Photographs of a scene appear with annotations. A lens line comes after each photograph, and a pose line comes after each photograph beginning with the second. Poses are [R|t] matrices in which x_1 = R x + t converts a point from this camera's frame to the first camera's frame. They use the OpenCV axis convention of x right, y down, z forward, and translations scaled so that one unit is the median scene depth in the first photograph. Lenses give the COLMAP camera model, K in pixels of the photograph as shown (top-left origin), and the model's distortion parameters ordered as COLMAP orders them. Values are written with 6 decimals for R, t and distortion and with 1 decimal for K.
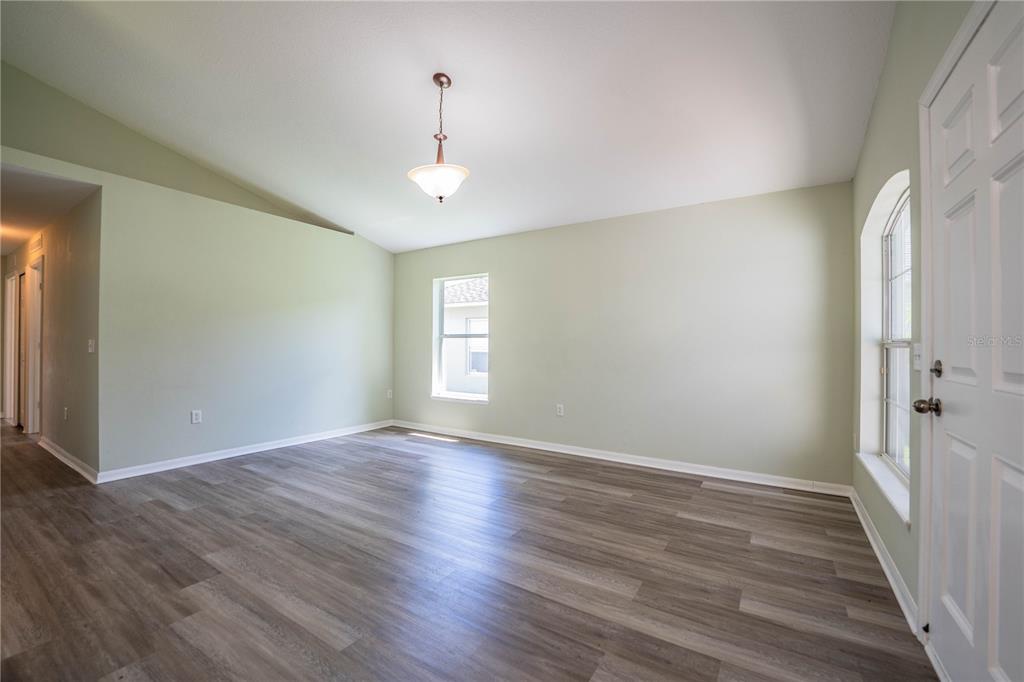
lens RADIAL K [[418.9, 0, 507.6], [0, 418.9, 343.0], [0, 0, 1]] dist [-0.025430, 0.002035]
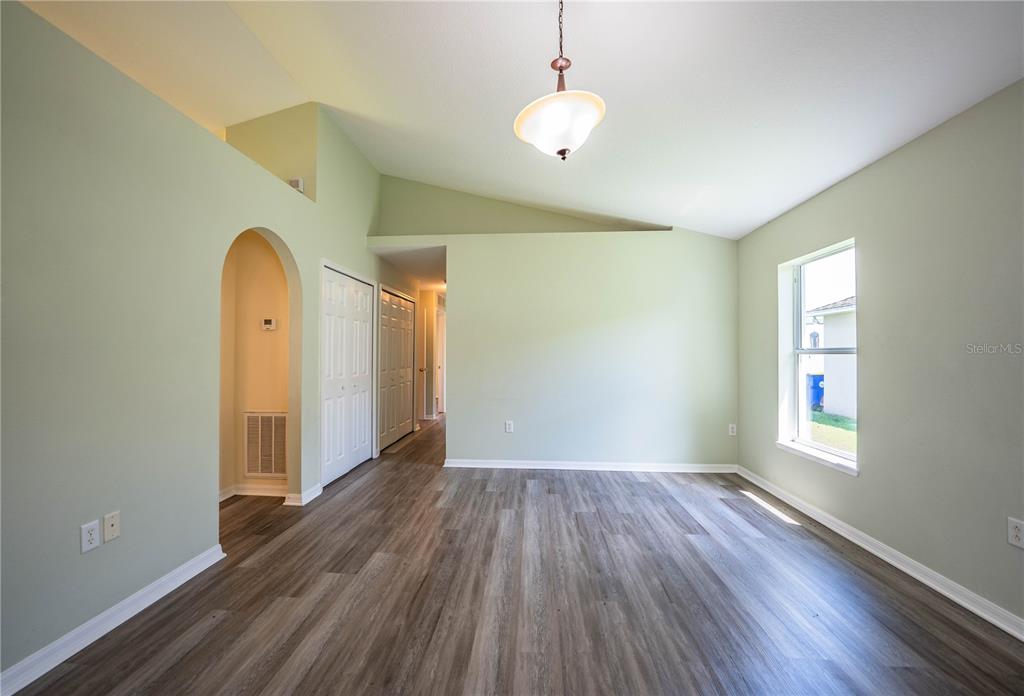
lens RADIAL K [[423.6, 0, 501.4], [0, 423.6, 351.1], [0, 0, 1]] dist [-0.025278, -0.000246]
pose [[0.482936, -0.012706, -0.875564, 0.364773], [0.005809, 0.999919, -0.011307, -0.024000], [0.875637, 0.000374, 0.482971, 0.574012]]
